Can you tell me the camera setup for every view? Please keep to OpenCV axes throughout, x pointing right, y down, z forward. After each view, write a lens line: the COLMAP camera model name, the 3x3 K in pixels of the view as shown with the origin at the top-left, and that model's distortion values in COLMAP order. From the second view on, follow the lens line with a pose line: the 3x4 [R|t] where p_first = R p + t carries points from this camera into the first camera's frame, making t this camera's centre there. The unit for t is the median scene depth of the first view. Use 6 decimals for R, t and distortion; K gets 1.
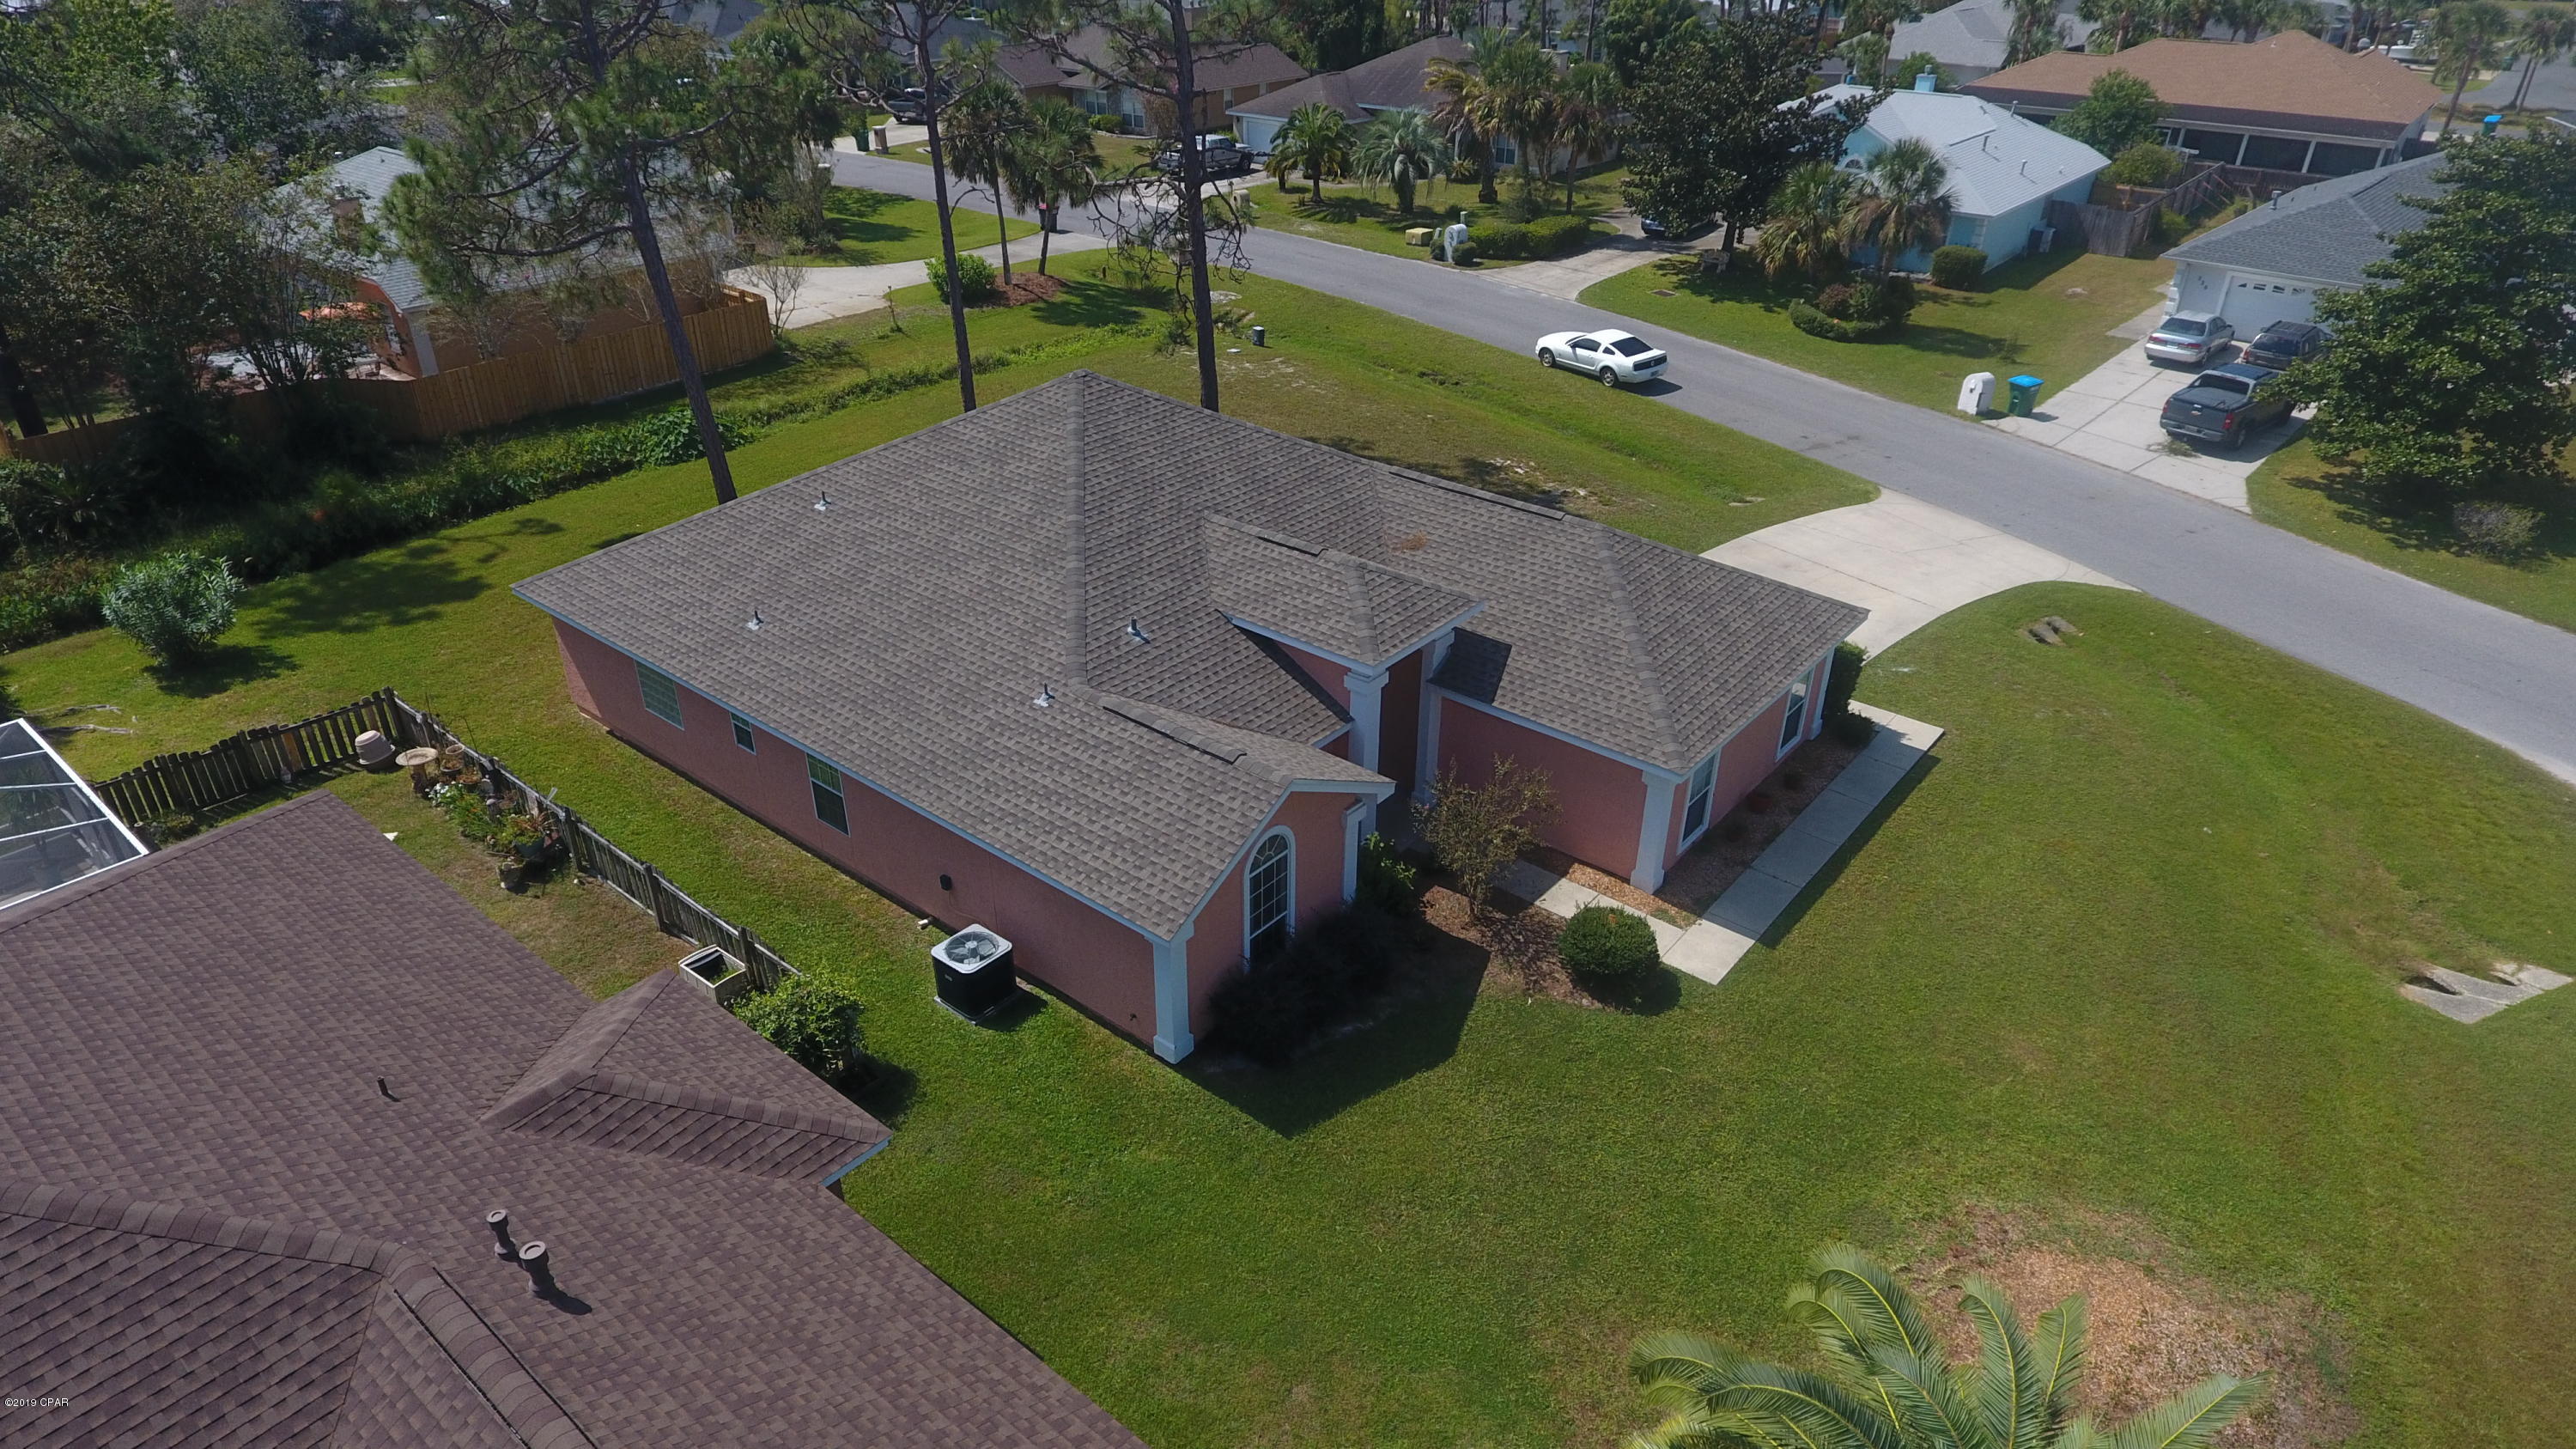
lens RADIAL K [[1512.3, 0, 1284.9], [0, 1512.3, 725.9], [0, 0, 1]] dist [-0.008641, 0.003124]
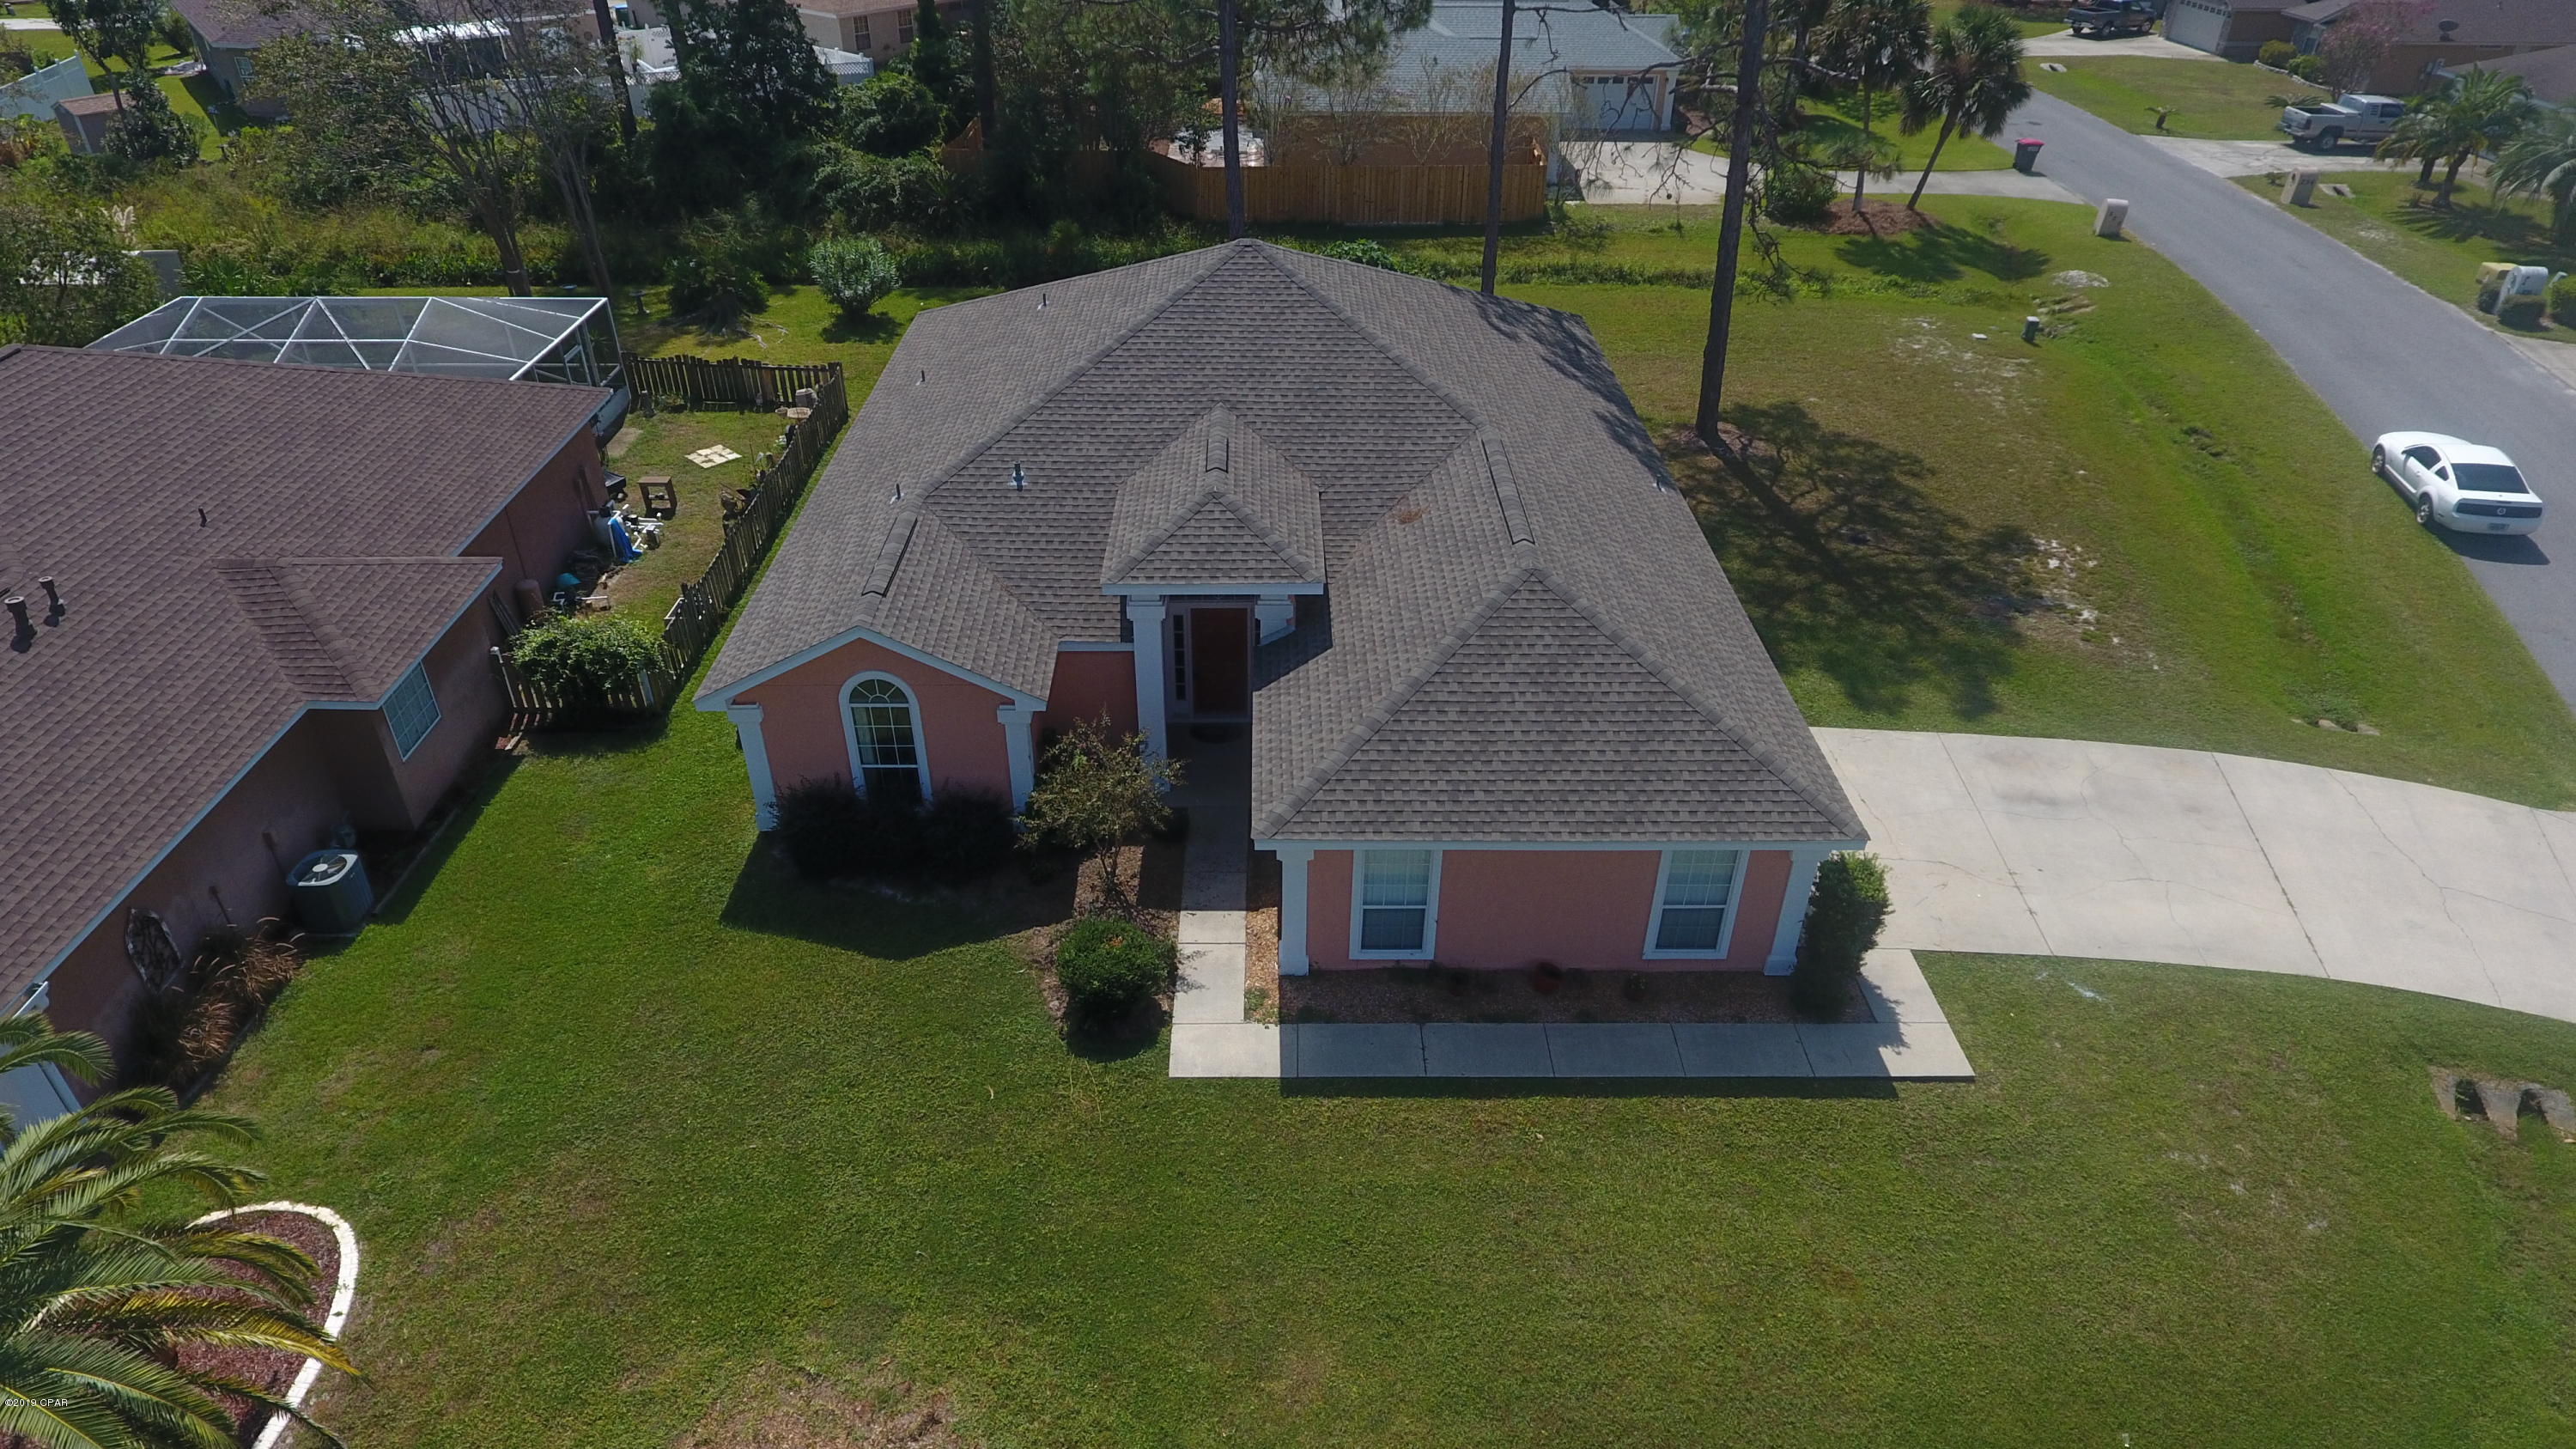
lens RADIAL K [[1512.3, 0, 1284.8], [0, 1512.3, 727.2], [0, 0, 1]] dist [-0.008641, 0.003124]
pose [[0.642346, 0.420124, -0.641005, 0.374920], [-0.380113, 0.900890, 0.209549, -0.097029], [0.665512, 0.109051, 0.738378, 0.193606]]
